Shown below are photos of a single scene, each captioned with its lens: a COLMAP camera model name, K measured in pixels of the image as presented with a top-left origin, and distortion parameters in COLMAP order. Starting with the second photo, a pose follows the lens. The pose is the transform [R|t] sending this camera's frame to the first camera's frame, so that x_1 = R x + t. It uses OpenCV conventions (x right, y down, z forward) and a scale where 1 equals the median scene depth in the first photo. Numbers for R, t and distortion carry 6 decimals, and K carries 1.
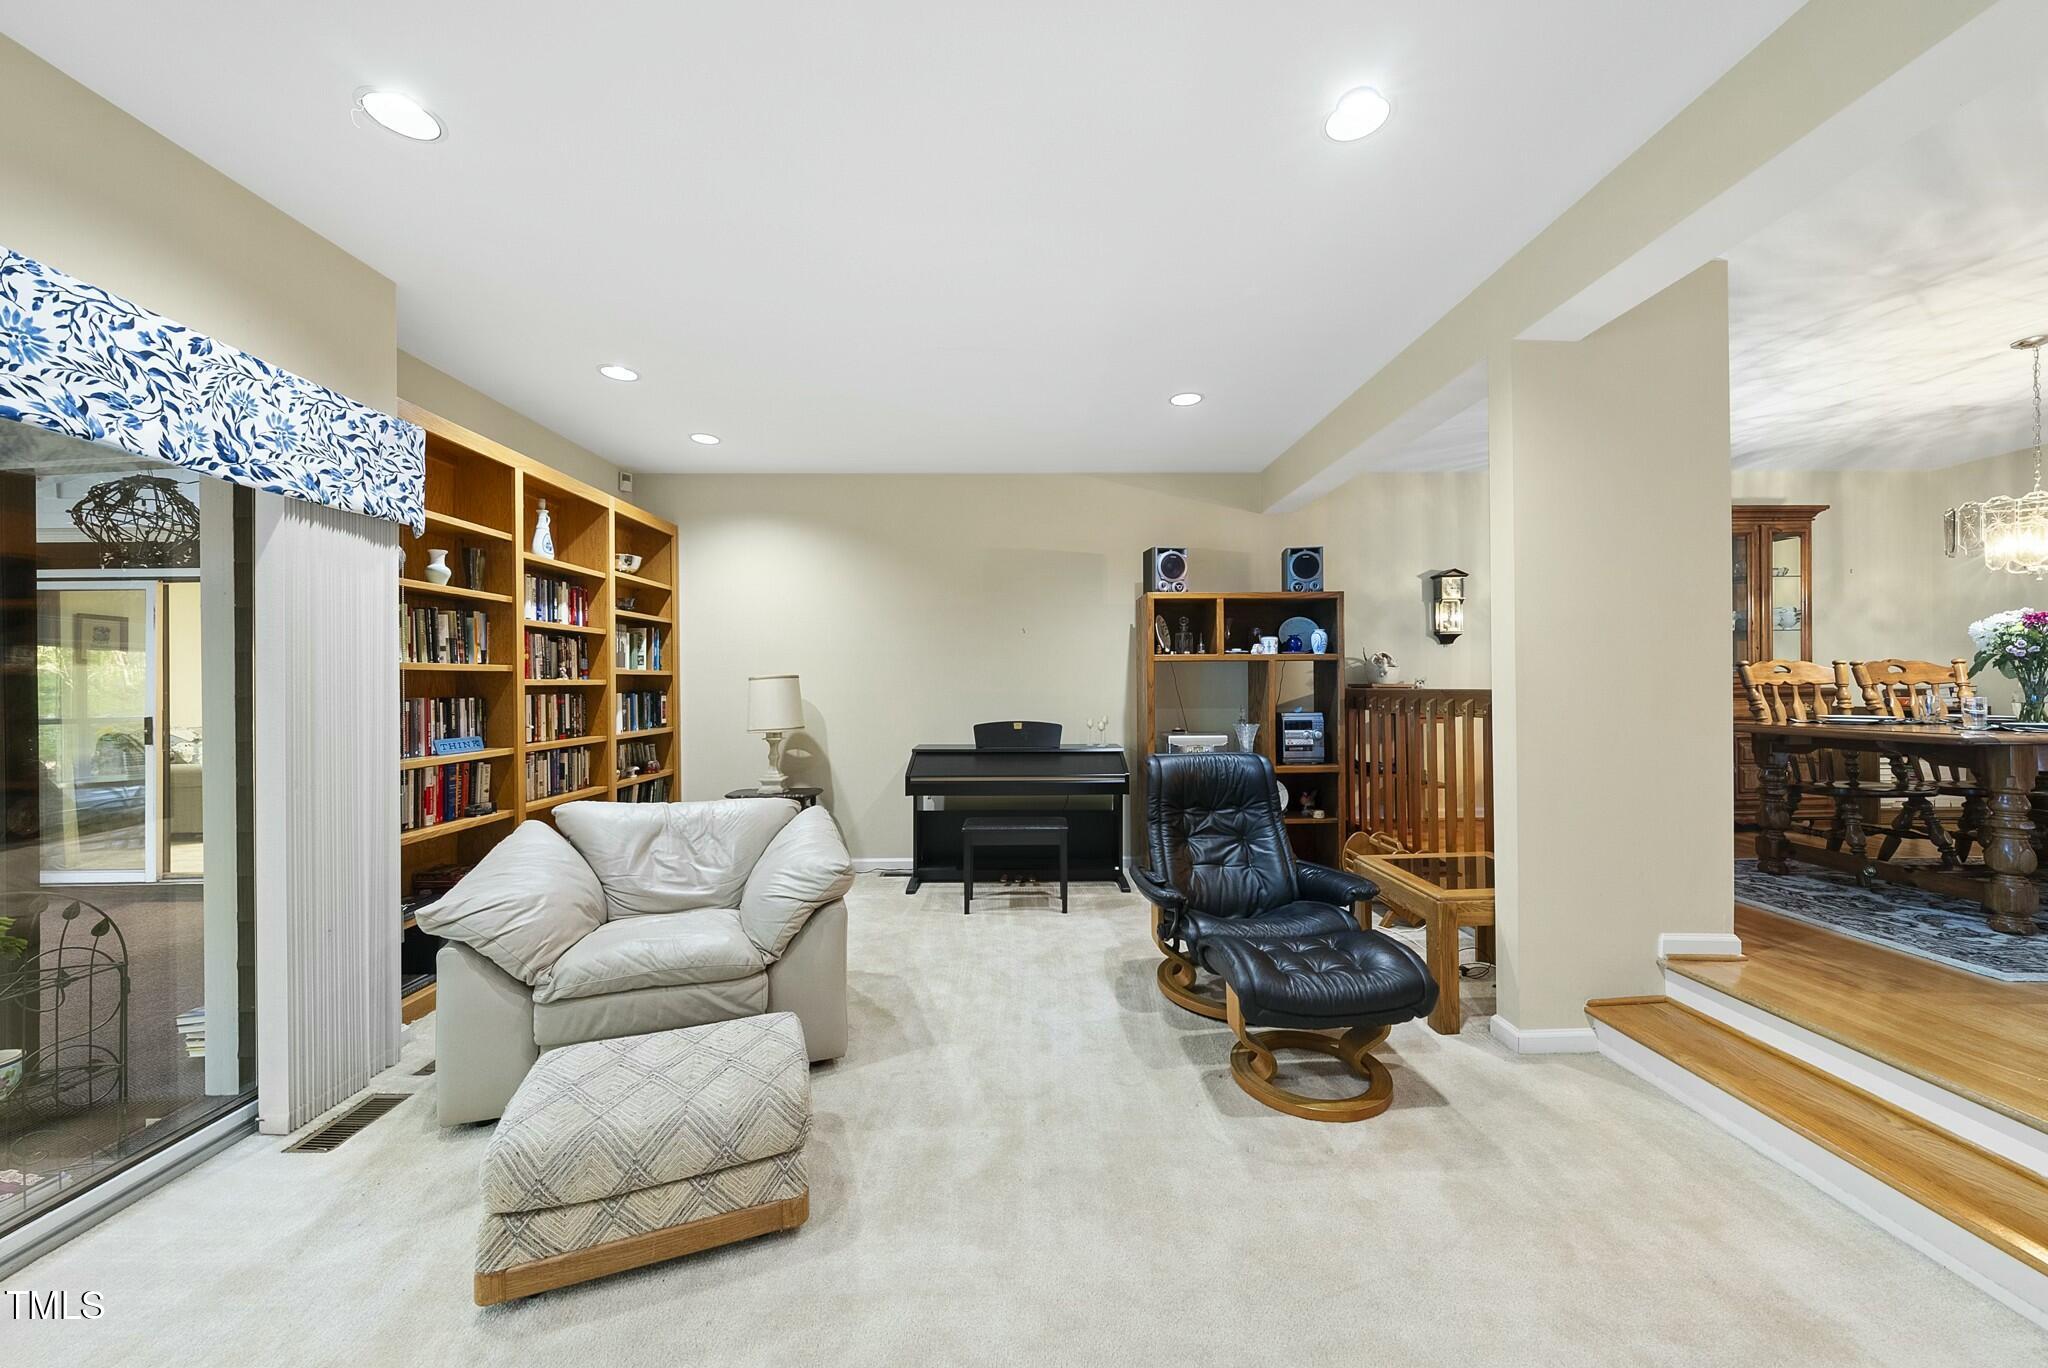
lens RADIAL K [[750.0, 0, 1002.3], [0, 750.0, 682.1], [0, 0, 1]] dist [-0.005758, 0.000661]
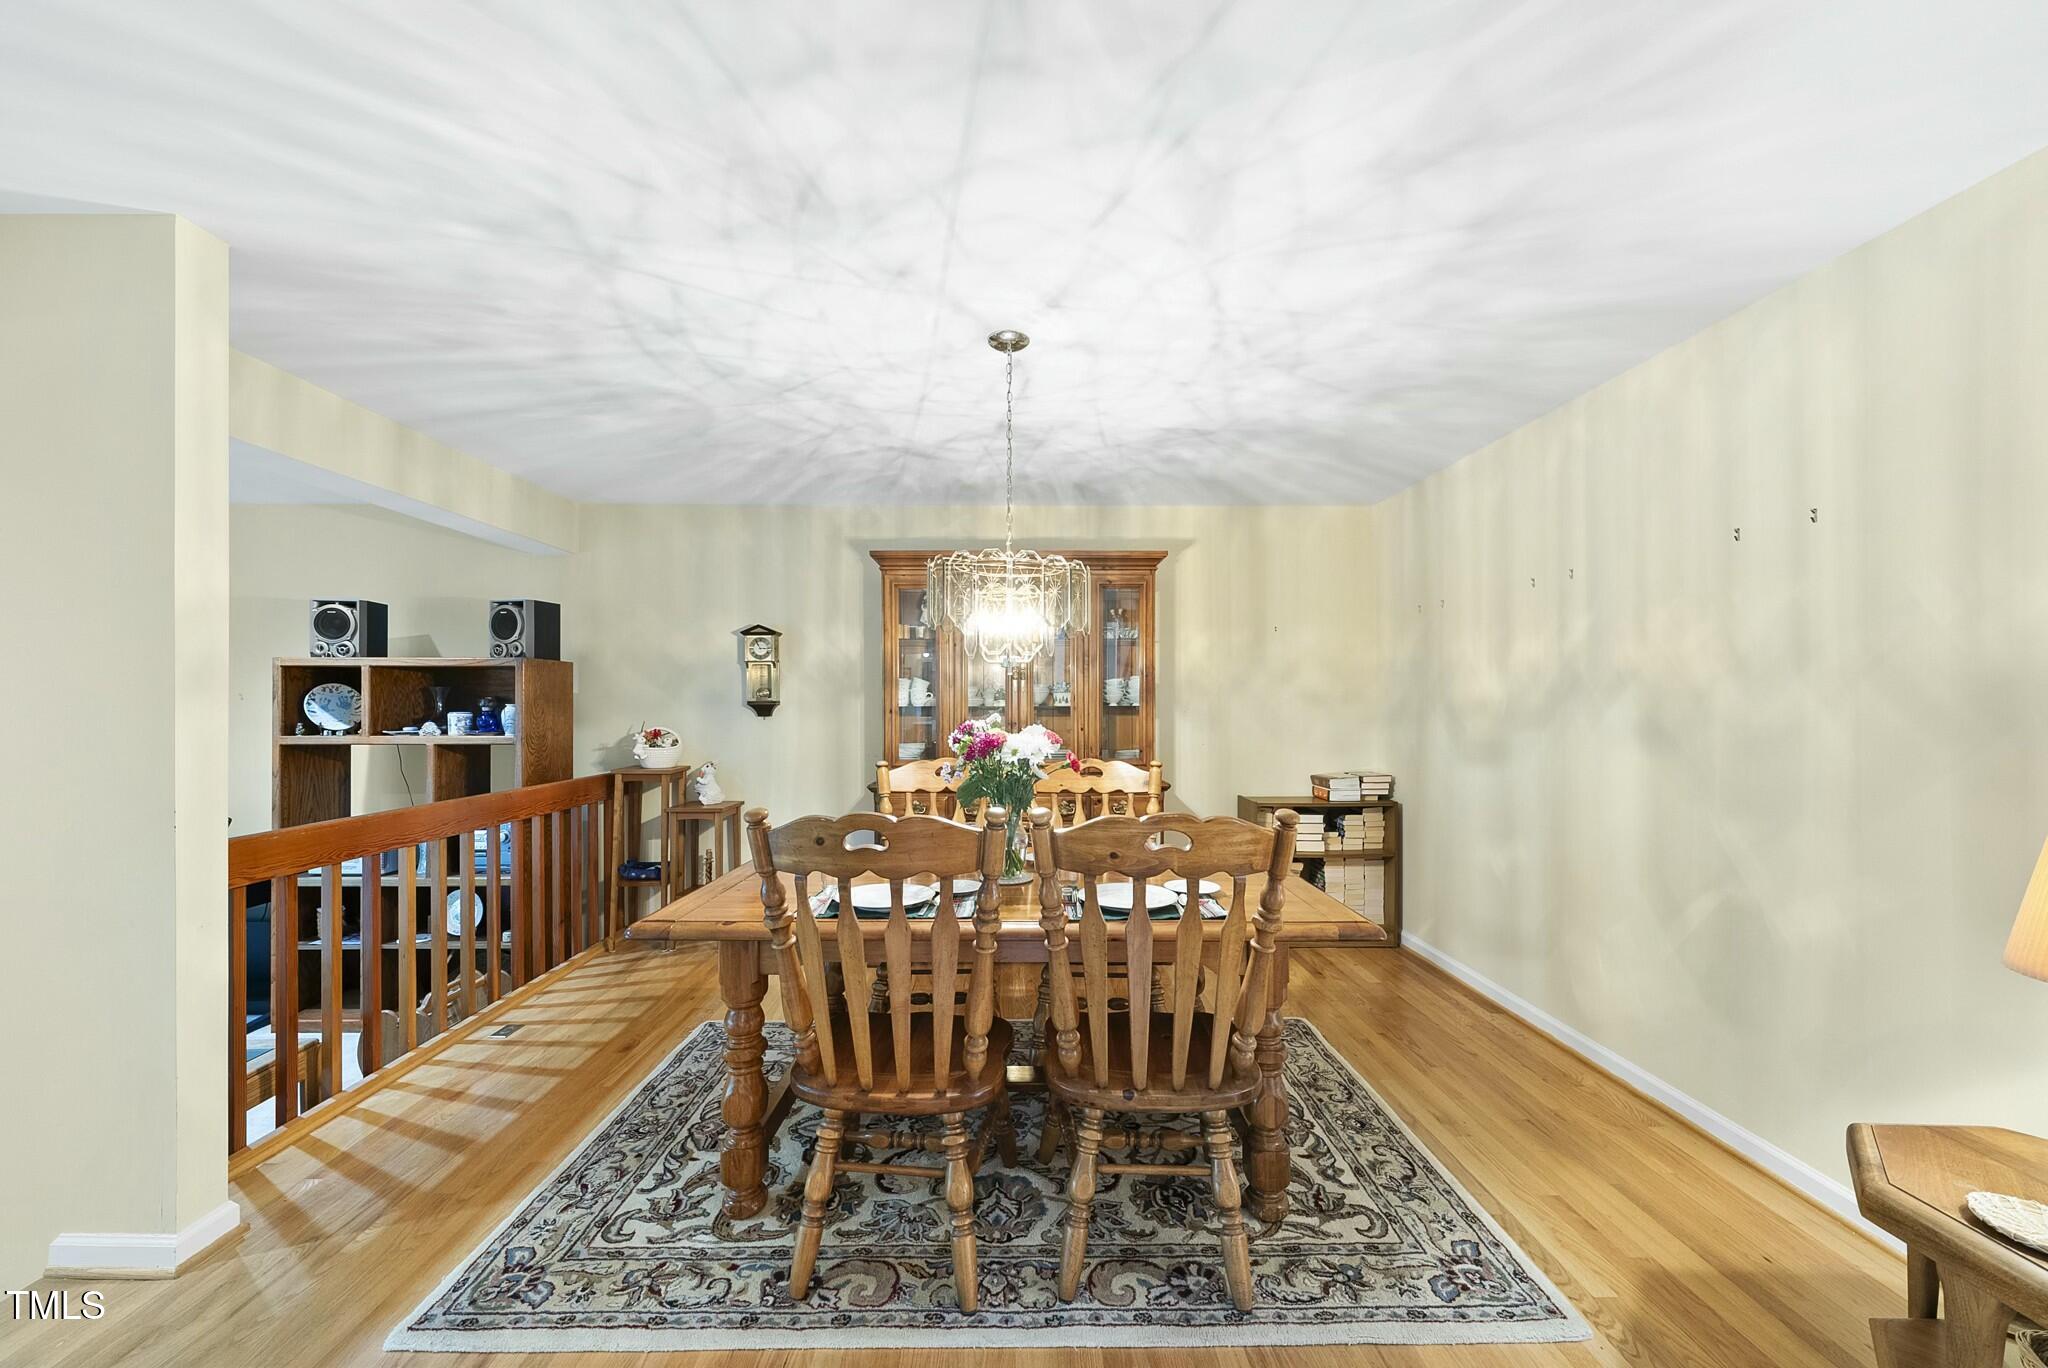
lens RADIAL K [[750.0, 0, 1033.4], [0, 750.0, 701.1], [0, 0, 1]] dist [-0.005758, 0.000661]
pose [[0.999587, 0.006501, -0.027979, 1.287709], [-0.006115, 0.999885, 0.013868, -0.114153], [0.028066, -0.013691, 0.999512, 0.263822]]
